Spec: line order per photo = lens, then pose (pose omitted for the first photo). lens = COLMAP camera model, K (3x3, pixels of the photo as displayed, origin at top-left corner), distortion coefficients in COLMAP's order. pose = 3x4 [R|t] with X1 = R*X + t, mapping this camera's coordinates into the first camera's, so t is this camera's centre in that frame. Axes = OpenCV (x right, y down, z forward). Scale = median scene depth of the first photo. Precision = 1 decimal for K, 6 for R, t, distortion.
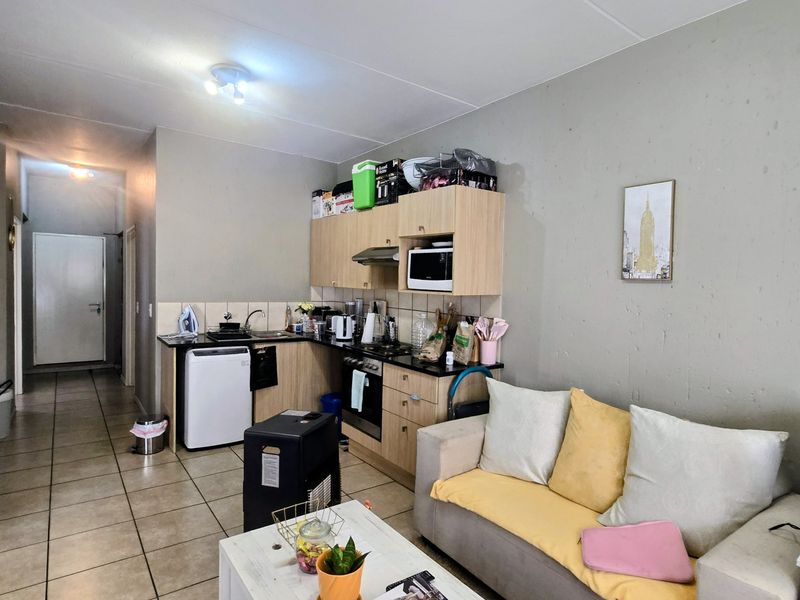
lens RADIAL K [[454.3, 0, 401.9], [0, 454.3, 297.9], [0, 0, 1]] dist [0.002319, 0.001744]
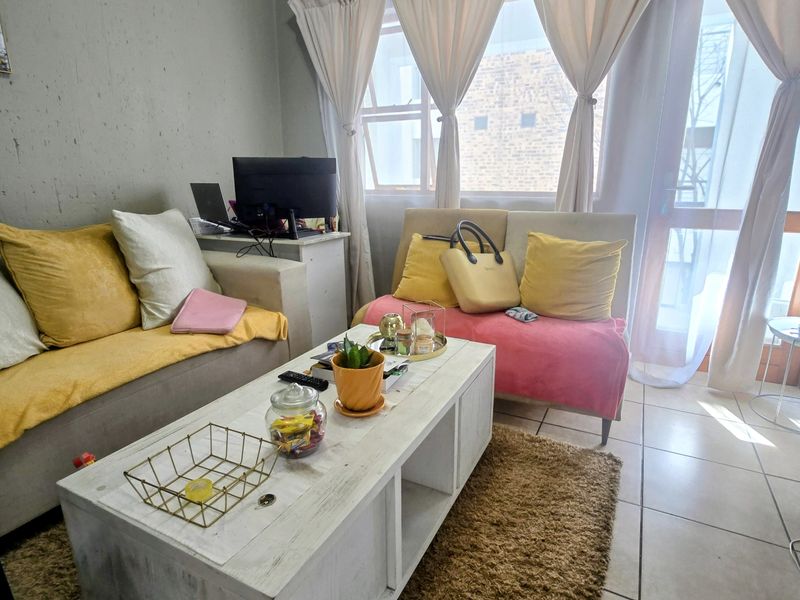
lens RADIAL K [[454.3, 0, 401.9], [0, 454.3, 297.9], [0, 0, 1]] dist [0.002319, 0.001744]
pose [[-0.432388, -0.260124, 0.863352, -0.640005], [0.024710, 0.953706, 0.299723, 0.148308], [-0.901349, 0.150929, -0.405943, 0.902445]]
